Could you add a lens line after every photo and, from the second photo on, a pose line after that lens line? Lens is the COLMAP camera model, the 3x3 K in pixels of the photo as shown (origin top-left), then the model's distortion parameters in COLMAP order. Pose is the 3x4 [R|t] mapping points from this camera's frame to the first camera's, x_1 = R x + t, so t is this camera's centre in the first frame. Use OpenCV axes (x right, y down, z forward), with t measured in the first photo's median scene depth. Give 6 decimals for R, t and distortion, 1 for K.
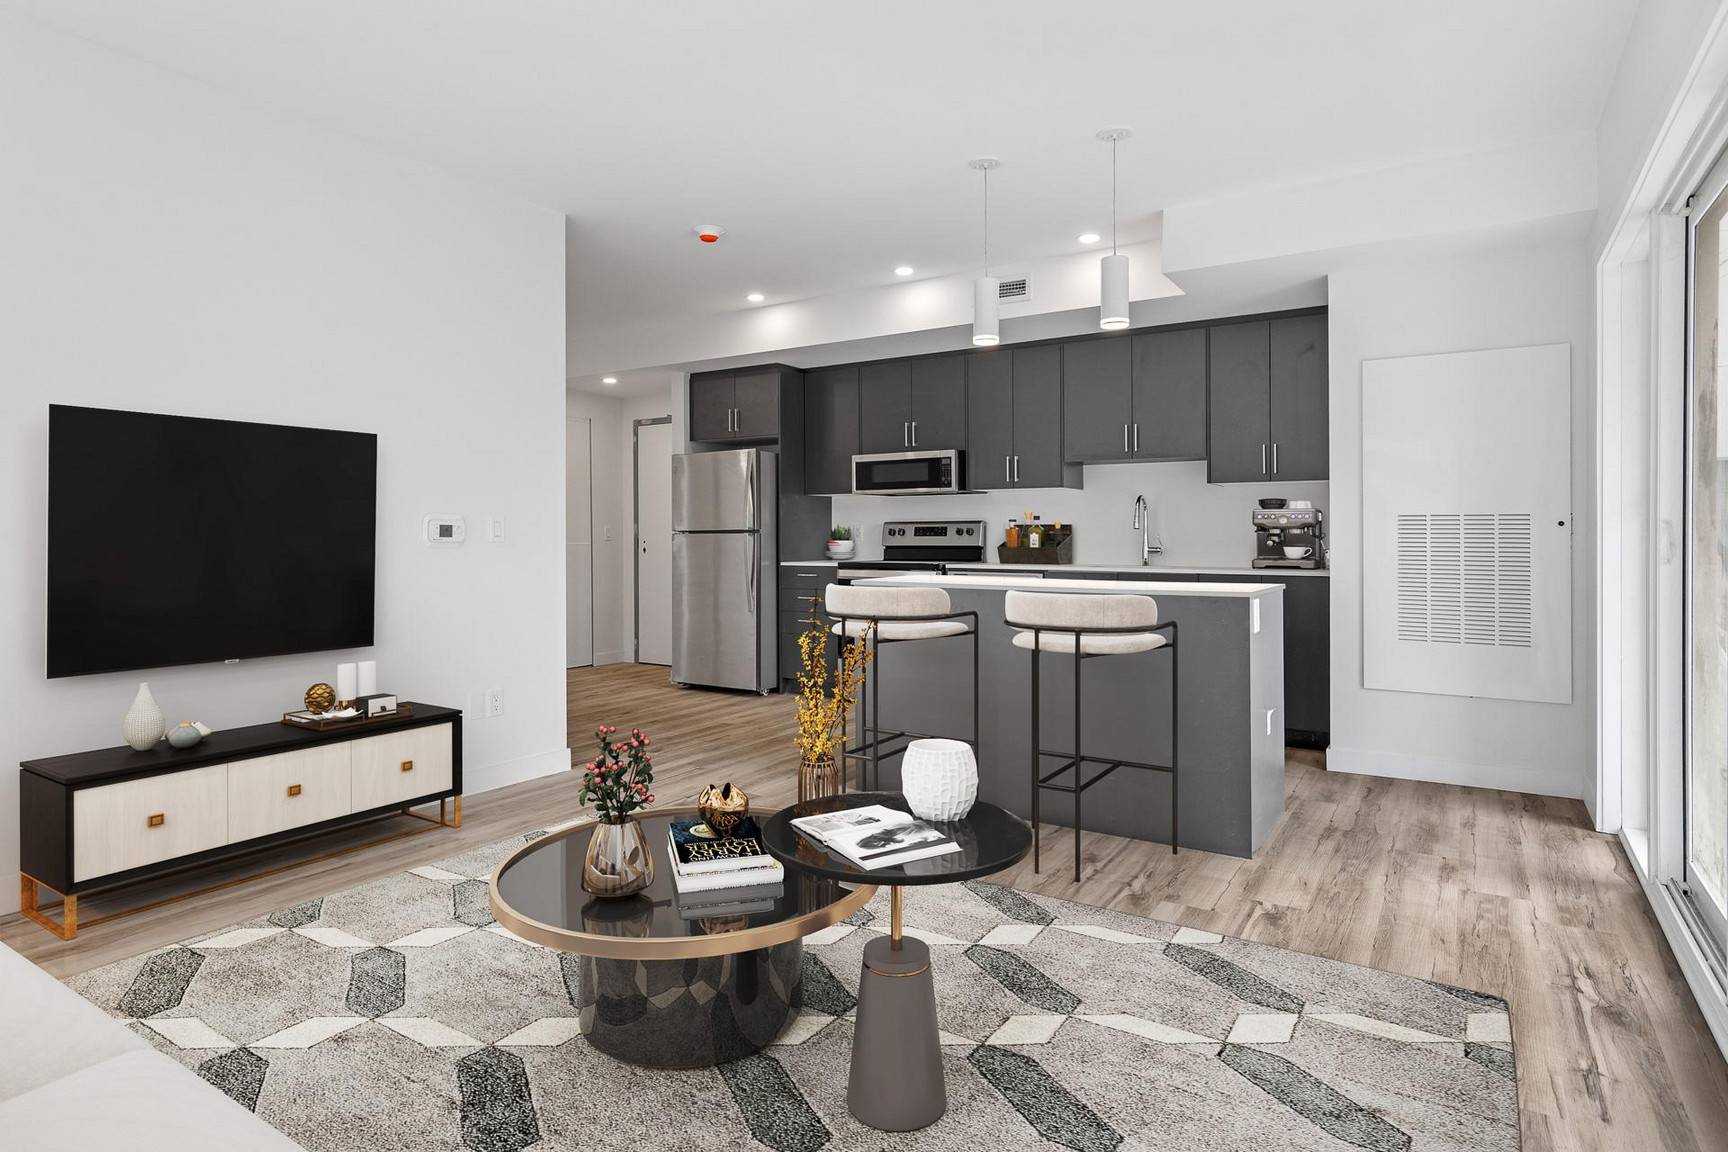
lens RADIAL K [[939.4, 0, 829.0], [0, 939.4, 537.5], [0, 0, 1]] dist [0.000103, -0.000458]
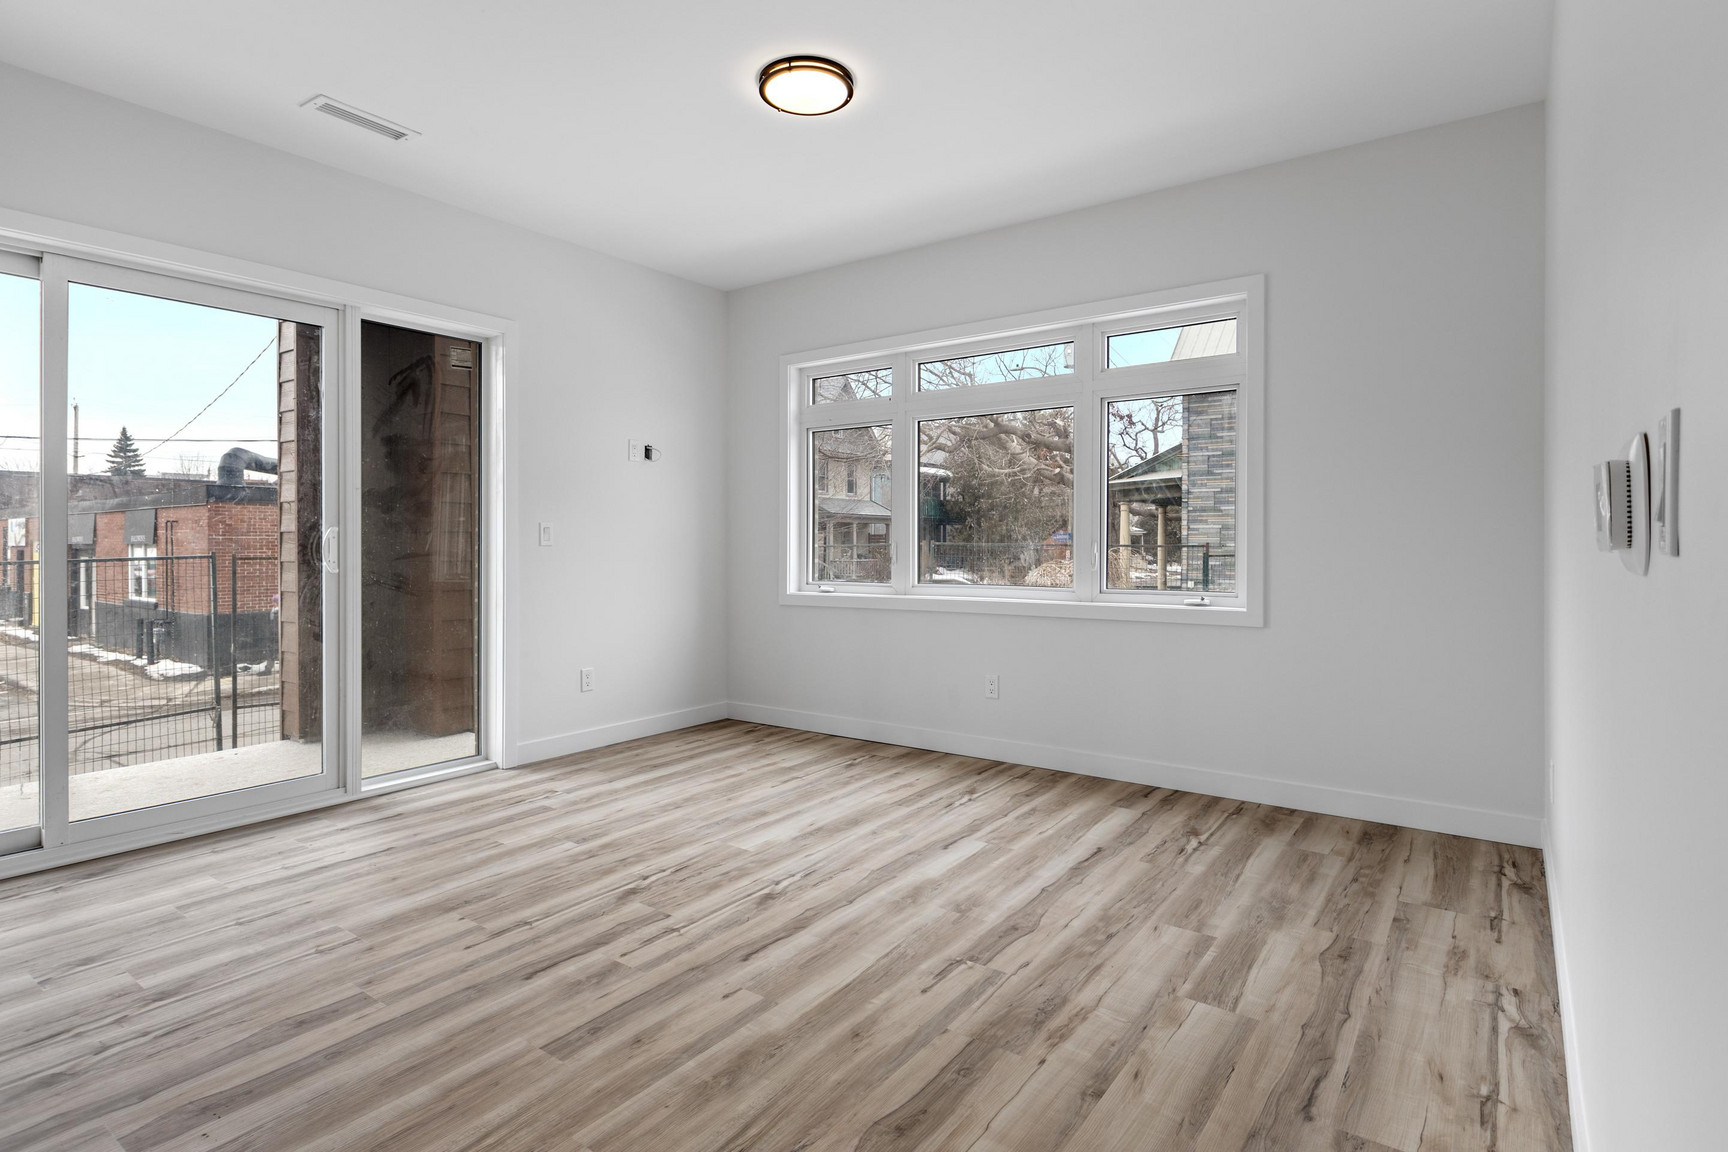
lens RADIAL K [[887.1, 0, 860.8], [0, 887.1, 546.6], [0, 0, 1]] dist [-0.001420, -0.000955]
pose [[-0.999838, 0.005404, 0.017189, -0.140867], [0.005529, 0.999958, 0.007265, -0.000080], [-0.017149, 0.007359, -0.999826, 0.851611]]
